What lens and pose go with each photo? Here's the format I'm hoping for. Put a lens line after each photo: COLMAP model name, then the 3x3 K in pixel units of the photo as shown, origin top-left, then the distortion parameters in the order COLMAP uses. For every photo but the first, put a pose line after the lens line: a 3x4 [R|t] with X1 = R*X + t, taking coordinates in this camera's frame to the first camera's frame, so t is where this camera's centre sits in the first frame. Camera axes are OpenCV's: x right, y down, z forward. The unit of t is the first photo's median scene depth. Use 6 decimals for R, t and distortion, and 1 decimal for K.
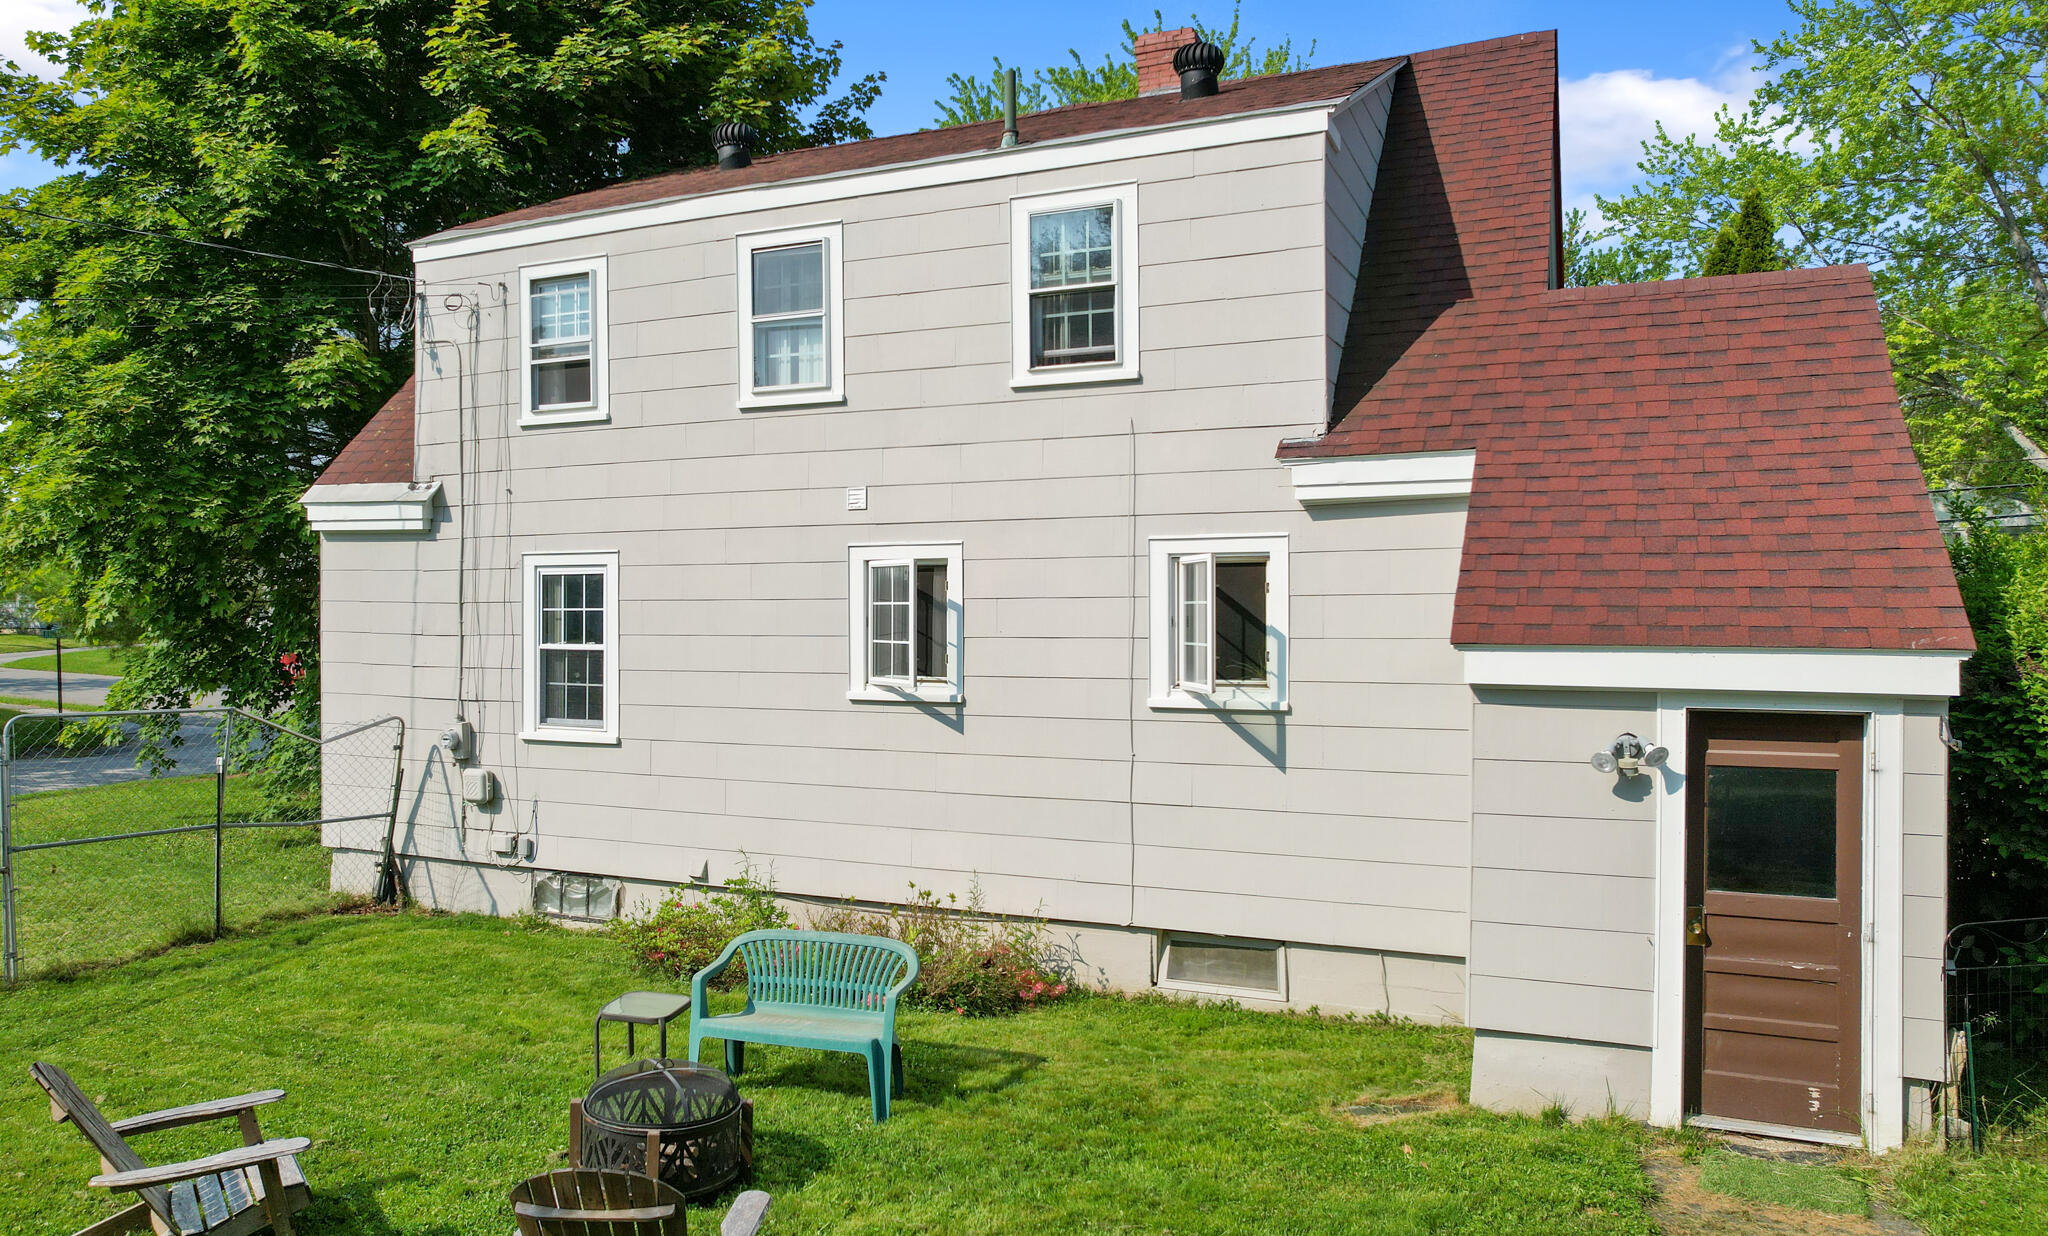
lens RADIAL K [[1407.7, 0, 1013.5], [0, 1407.7, 622.4], [0, 0, 1]] dist [-0.045914, 0.014787]
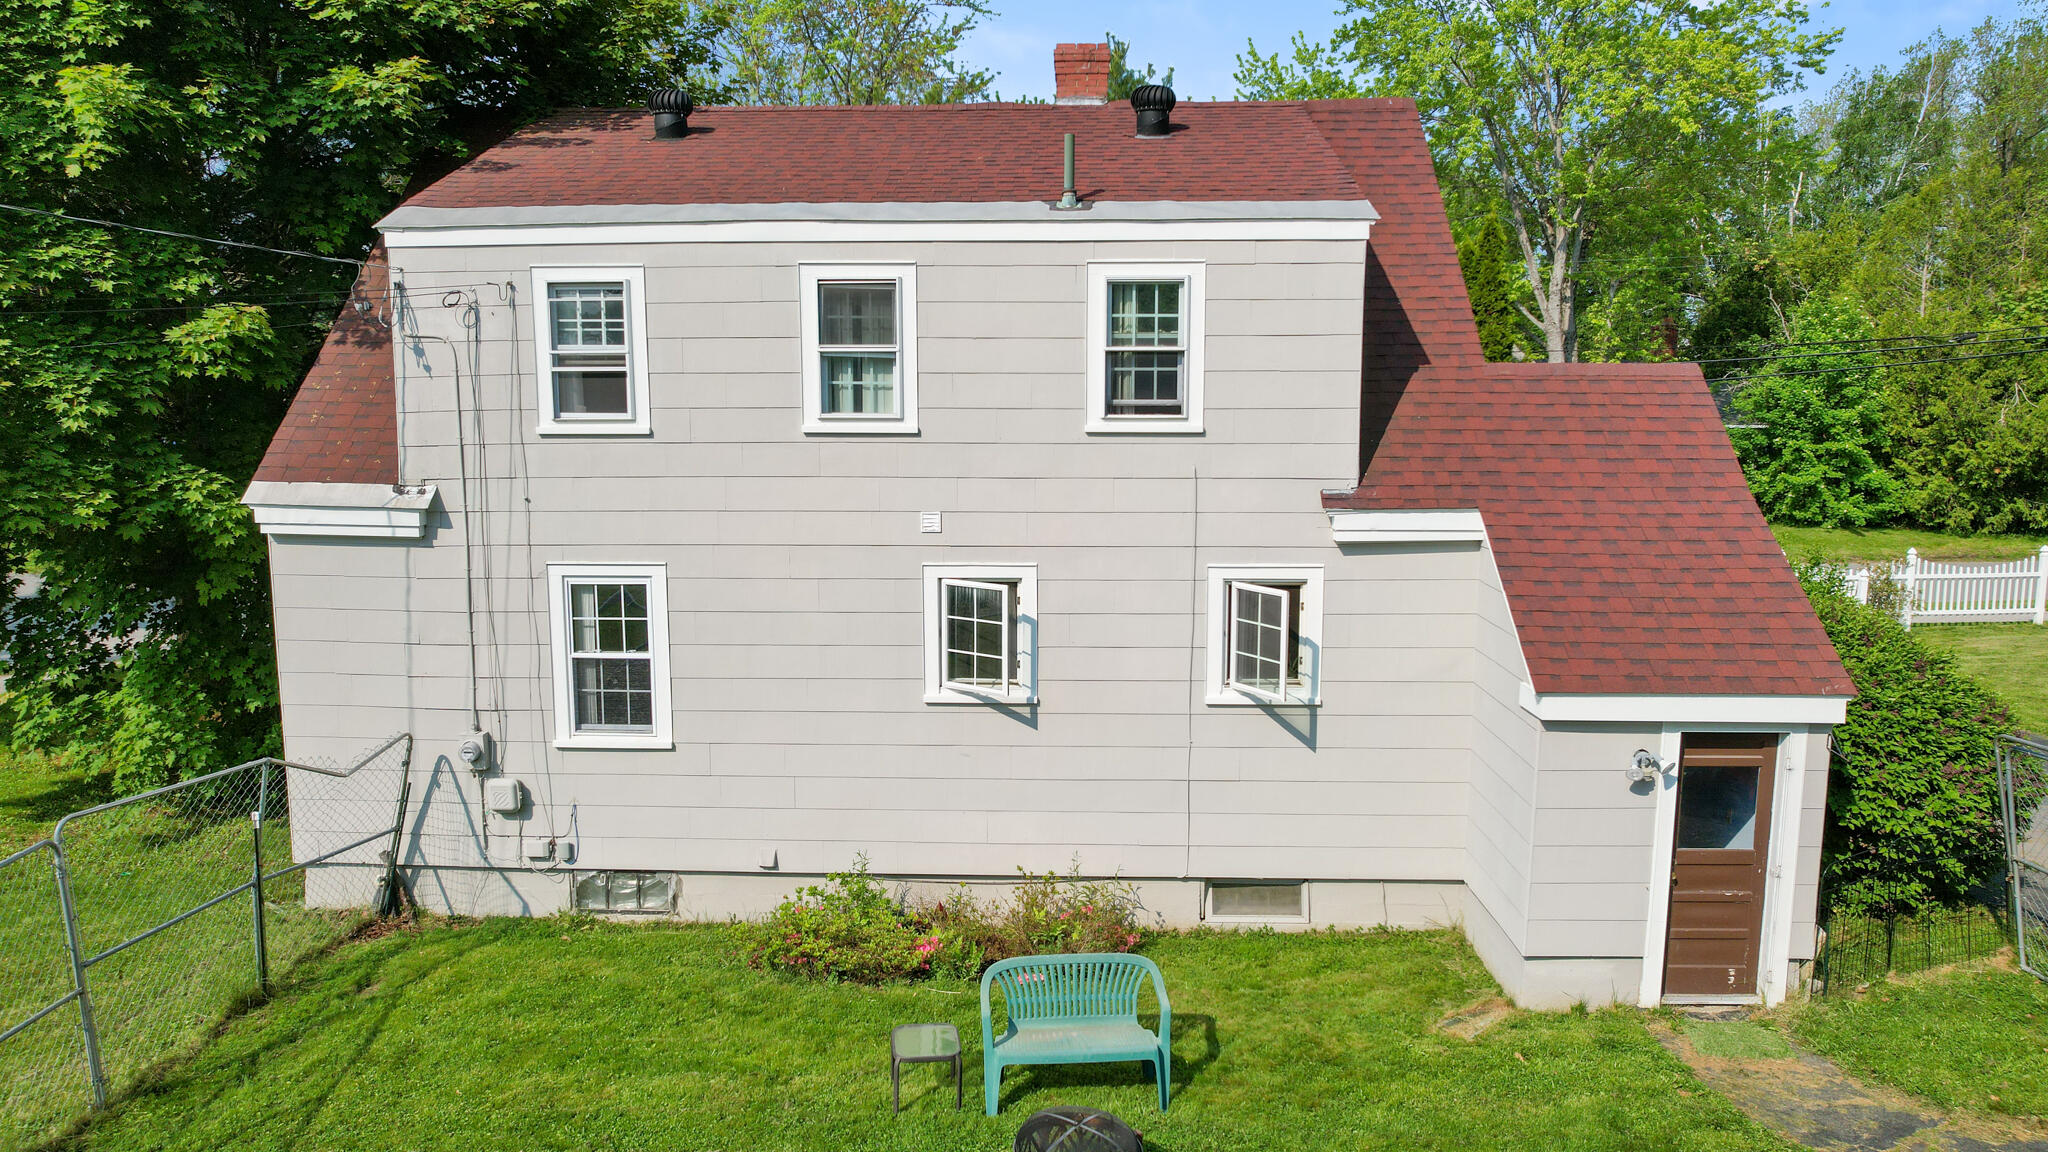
lens RADIAL K [[1310.1, 0, 1036.9], [0, 1310.1, 570.4], [0, 0, 1]] dist [-0.043886, 0.013621]
pose [[0.922648, -0.047300, 0.382732, -0.435965], [-0.004408, 0.991091, 0.133111, -0.190913], [-0.385619, -0.124501, 0.914220, 0.031956]]
